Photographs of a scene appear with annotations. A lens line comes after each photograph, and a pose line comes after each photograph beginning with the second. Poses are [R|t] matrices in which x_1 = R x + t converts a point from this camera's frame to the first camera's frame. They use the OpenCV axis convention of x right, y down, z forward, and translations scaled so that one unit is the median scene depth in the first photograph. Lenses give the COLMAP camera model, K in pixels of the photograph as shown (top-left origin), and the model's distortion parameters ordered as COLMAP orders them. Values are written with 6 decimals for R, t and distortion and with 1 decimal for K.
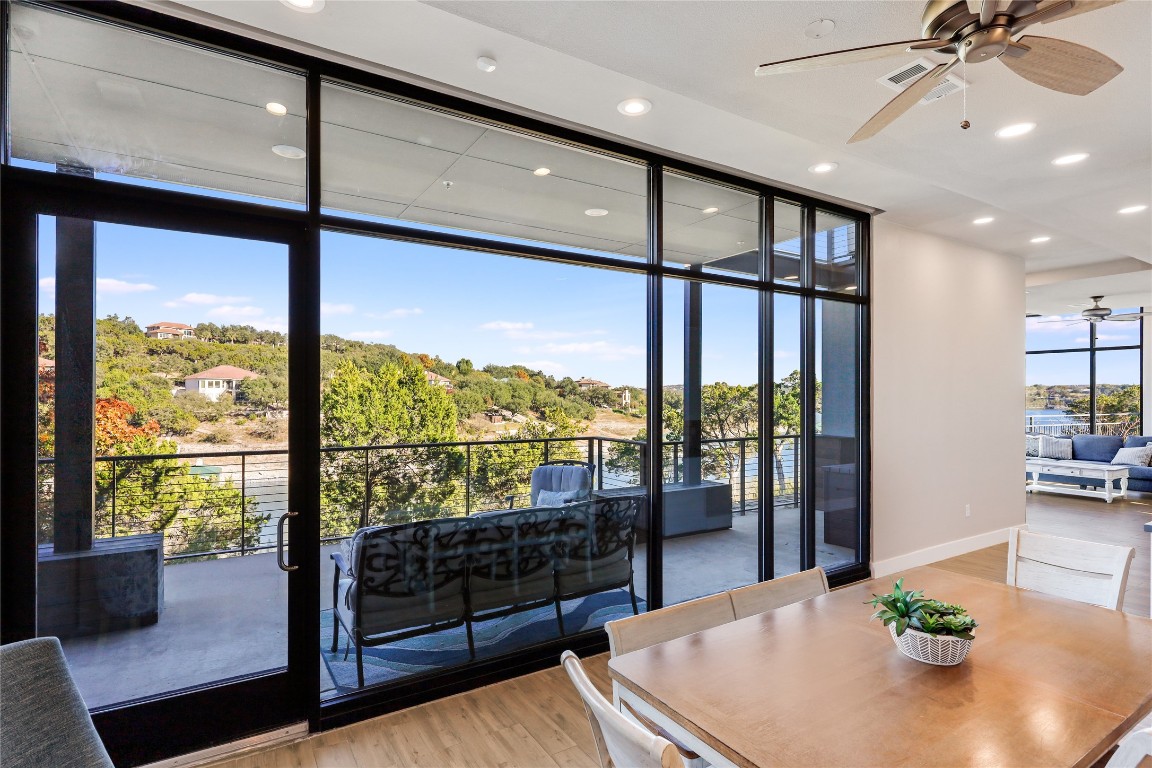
lens RADIAL K [[563.9, 0, 572.3], [0, 563.9, 394.0], [0, 0, 1]] dist [-0.001746, 0.001177]
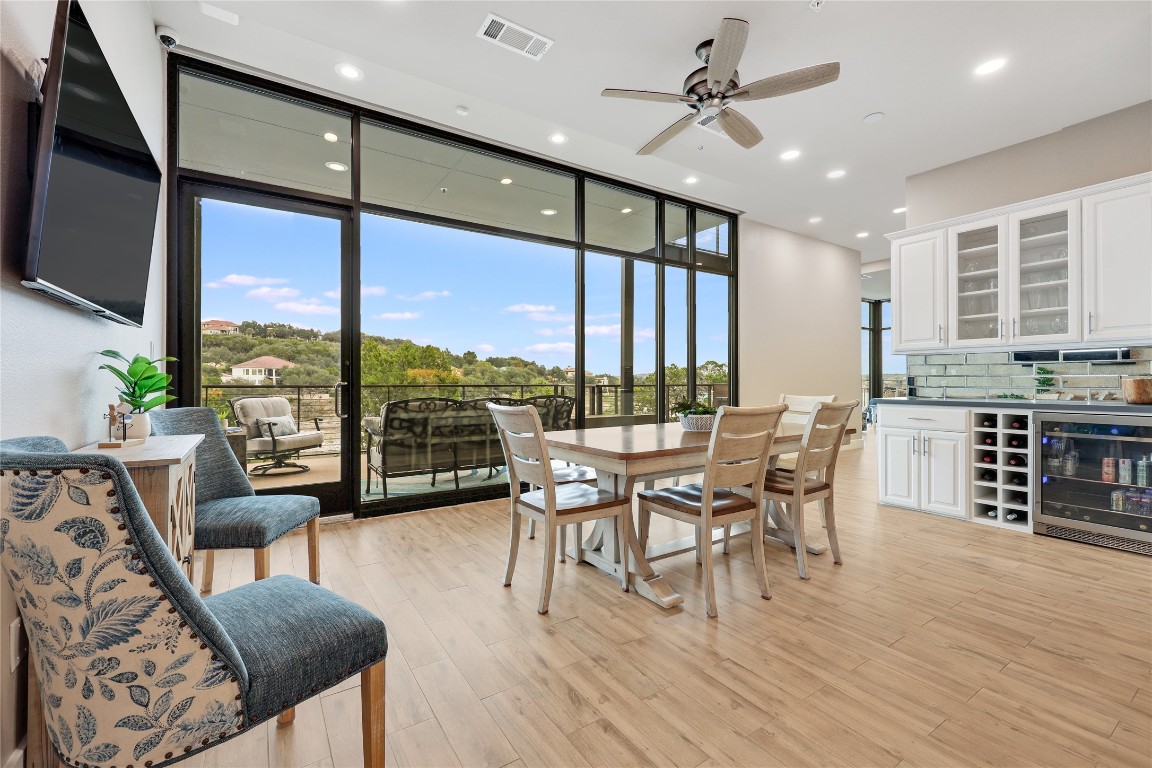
lens RADIAL K [[471.0, 0, 572.4], [0, 471.0, 379.7], [0, 0, 1]] dist [0.001045, -0.000123]
pose [[0.999694, -0.002401, 0.024600, 0.082763], [0.002476, 0.999992, -0.003042, 0.126700], [-0.024593, 0.003102, 0.999693, -0.237263]]
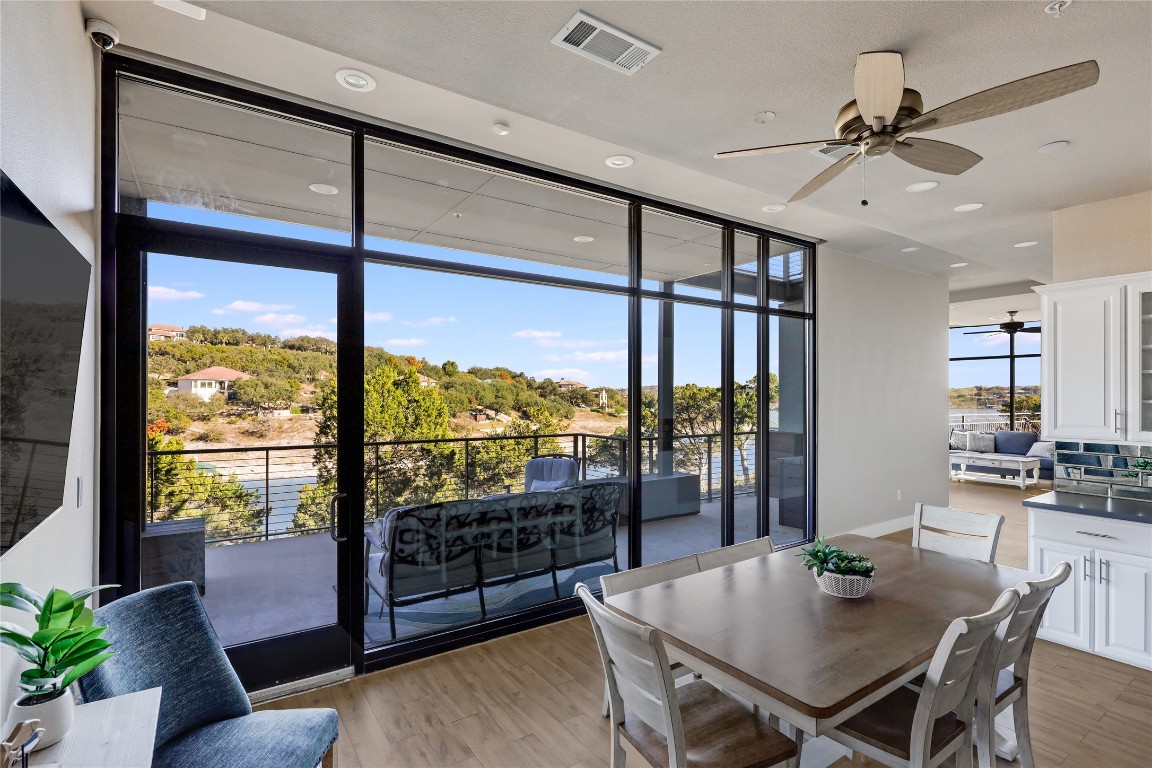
lens RADIAL K [[532.0, 0, 573.5], [0, 532.0, 394.5], [0, 0, 1]] dist [-0.002855, 0.001446]
pose [[0.999211, 0.000242, 0.039726, -0.024988], [-0.000254, 1.000000, 0.000292, -0.003556], [-0.039726, -0.000301, 0.999211, -0.104816]]
